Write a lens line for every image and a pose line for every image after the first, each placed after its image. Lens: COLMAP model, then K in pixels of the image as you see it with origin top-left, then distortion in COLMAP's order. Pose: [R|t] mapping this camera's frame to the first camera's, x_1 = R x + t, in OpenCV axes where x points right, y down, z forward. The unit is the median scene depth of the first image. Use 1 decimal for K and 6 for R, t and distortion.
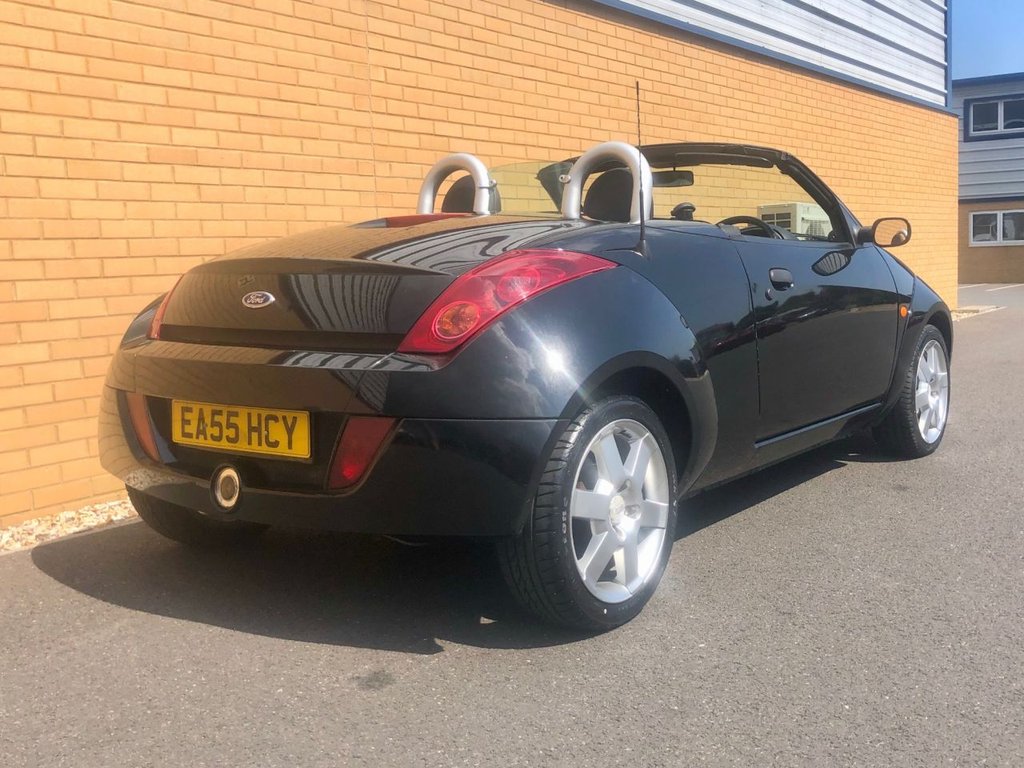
lens RADIAL K [[1091.8, 0, 576.4], [0, 1091.8, 375.3], [0, 0, 1]] dist [-0.009465, 0.028635]
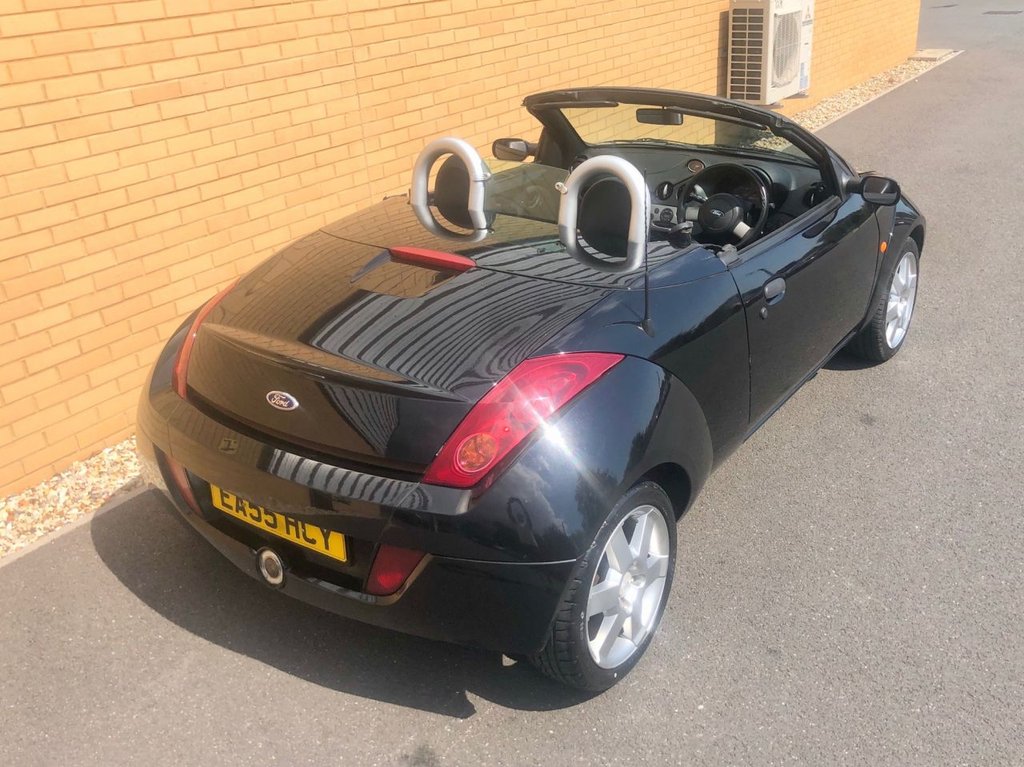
lens RADIAL K [[994.6, 0, 519.6], [0, 994.6, 361.5], [0, 0, 1]] dist [0.002975, 0.031390]
pose [[0.999574, -0.022094, -0.019081, -0.026049], [0.026811, 0.953379, 0.300584, -0.230213], [0.011550, -0.300967, 0.953565, 0.060428]]
